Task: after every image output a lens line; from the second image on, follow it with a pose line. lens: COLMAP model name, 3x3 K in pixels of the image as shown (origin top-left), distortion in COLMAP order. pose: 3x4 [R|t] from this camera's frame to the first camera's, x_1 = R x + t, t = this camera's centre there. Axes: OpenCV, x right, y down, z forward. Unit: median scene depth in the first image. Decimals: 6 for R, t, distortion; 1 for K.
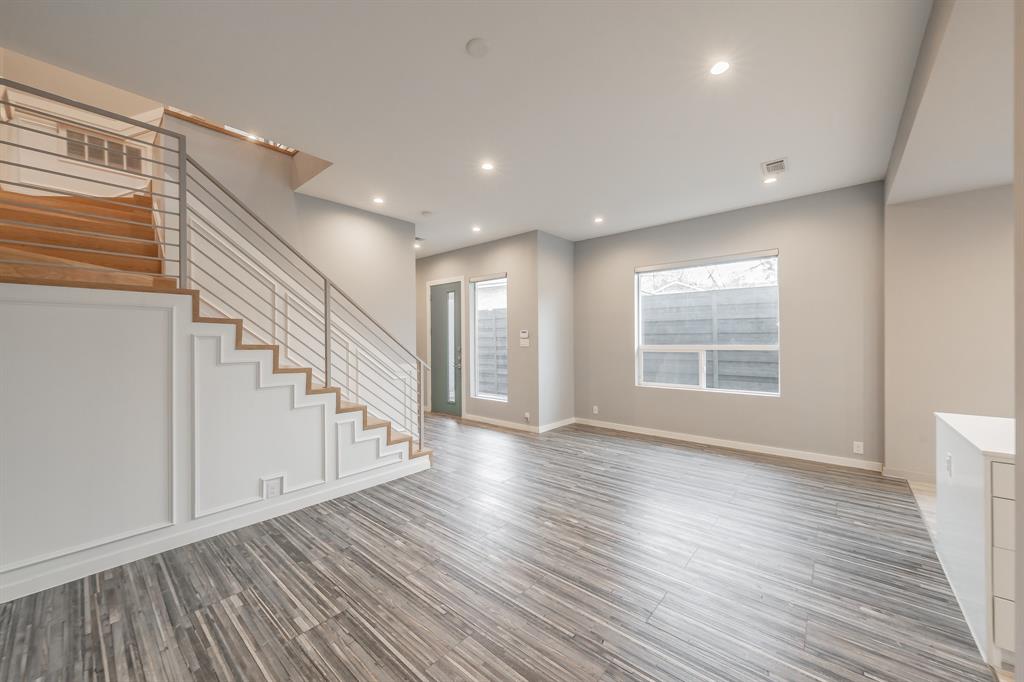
lens RADIAL K [[389.0, 0, 512.3], [0, 389.0, 341.6], [0, 0, 1]] dist [-0.001219, -0.000035]
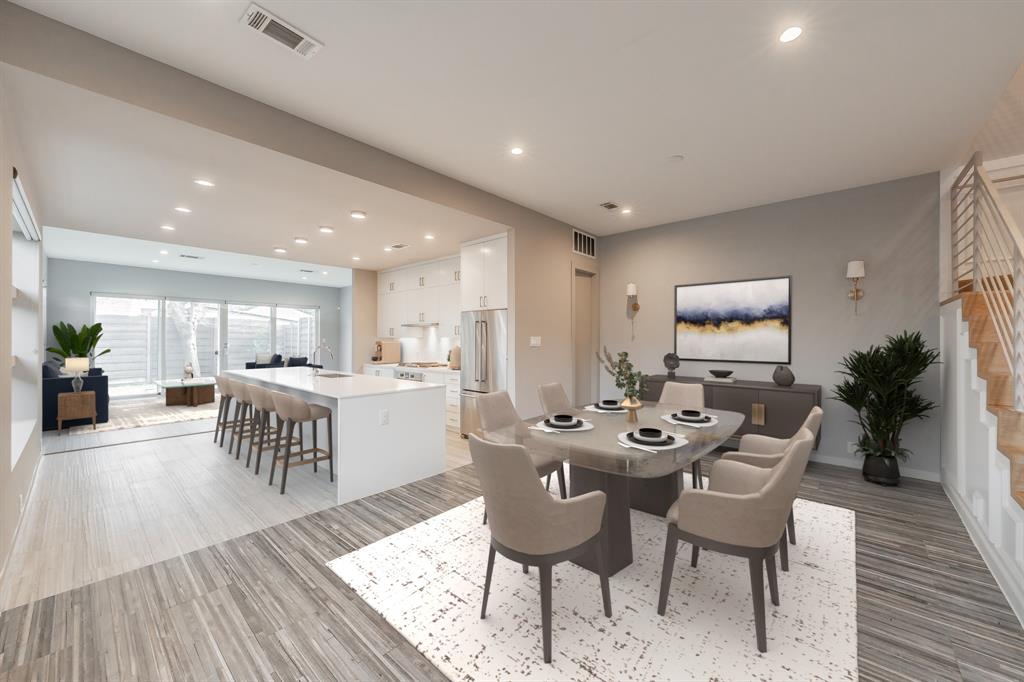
lens RADIAL K [[389.0, 0, 510.8], [0, 389.0, 340.5], [0, 0, 1]] dist [-0.001219, -0.000035]
pose [[-0.999863, 0.008484, 0.014204, 0.413867], [0.008432, 0.999957, -0.003738, -0.000797], [-0.014236, -0.003617, -0.999892, 1.917832]]
